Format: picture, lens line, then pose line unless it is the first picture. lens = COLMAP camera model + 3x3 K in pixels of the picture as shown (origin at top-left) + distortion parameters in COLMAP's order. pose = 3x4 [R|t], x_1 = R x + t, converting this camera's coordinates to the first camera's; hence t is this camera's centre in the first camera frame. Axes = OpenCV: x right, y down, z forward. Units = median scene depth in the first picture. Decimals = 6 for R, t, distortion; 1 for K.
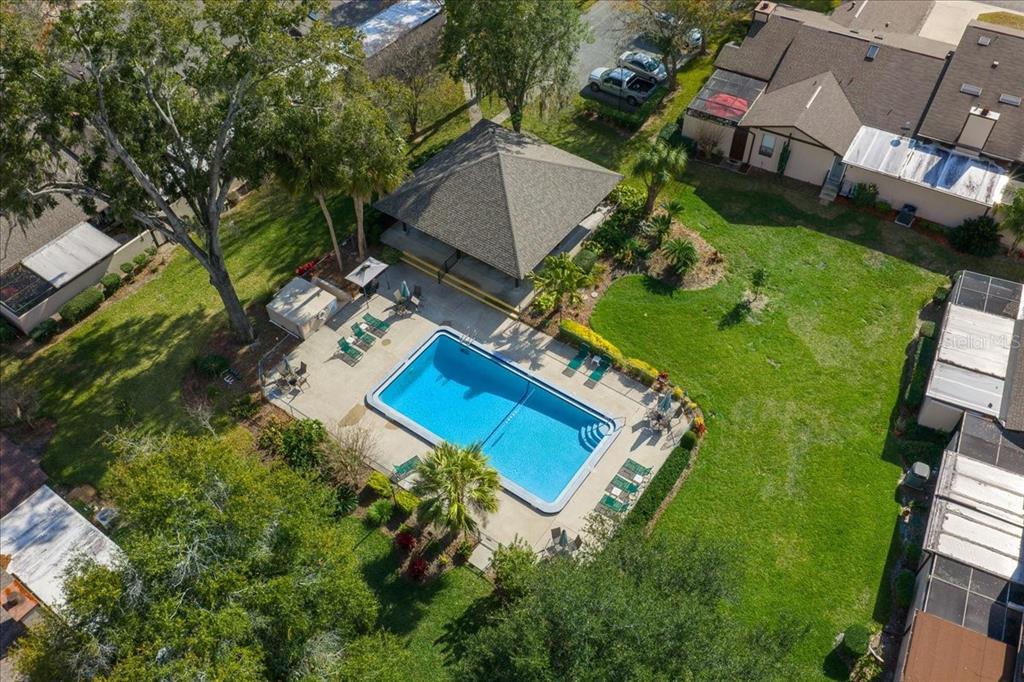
lens RADIAL K [[817.4, 0, 511.5], [0, 817.4, 360.7], [0, 0, 1]] dist [-0.006414, 0.003084]
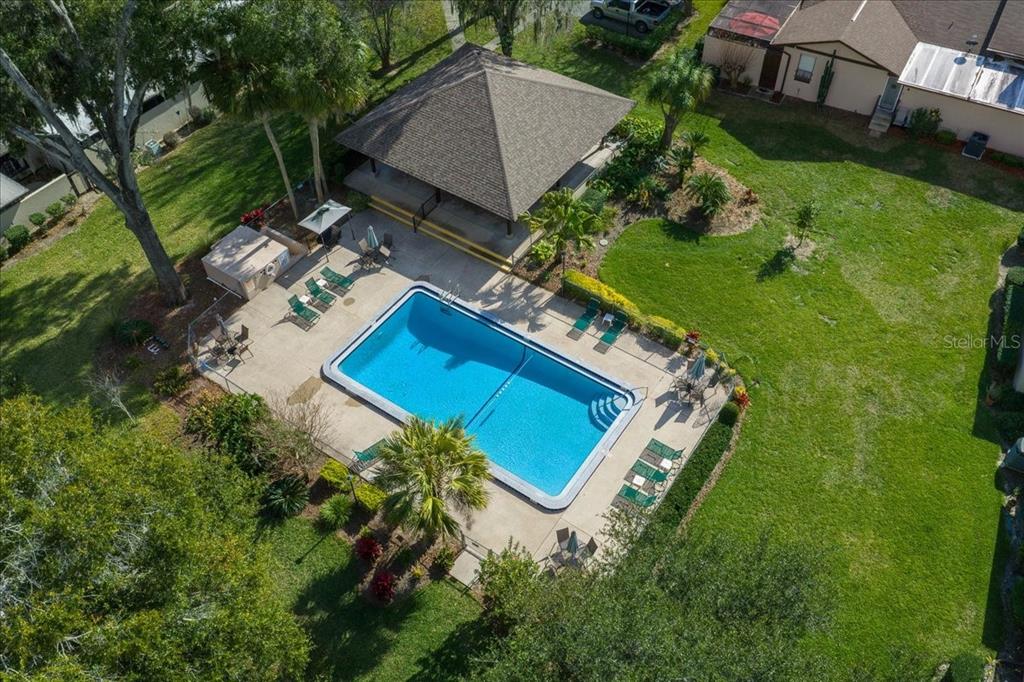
lens RADIAL K [[836.3, 0, 512.0], [0, 836.3, 341.0], [0, 0, 1]] dist [-0.006099, 0.000303]
pose [[0.999911, -0.012162, 0.005431, 0.003749], [0.012253, 0.999780, -0.017052, 0.033541], [-0.005223, 0.017117, 0.999840, 0.173087]]
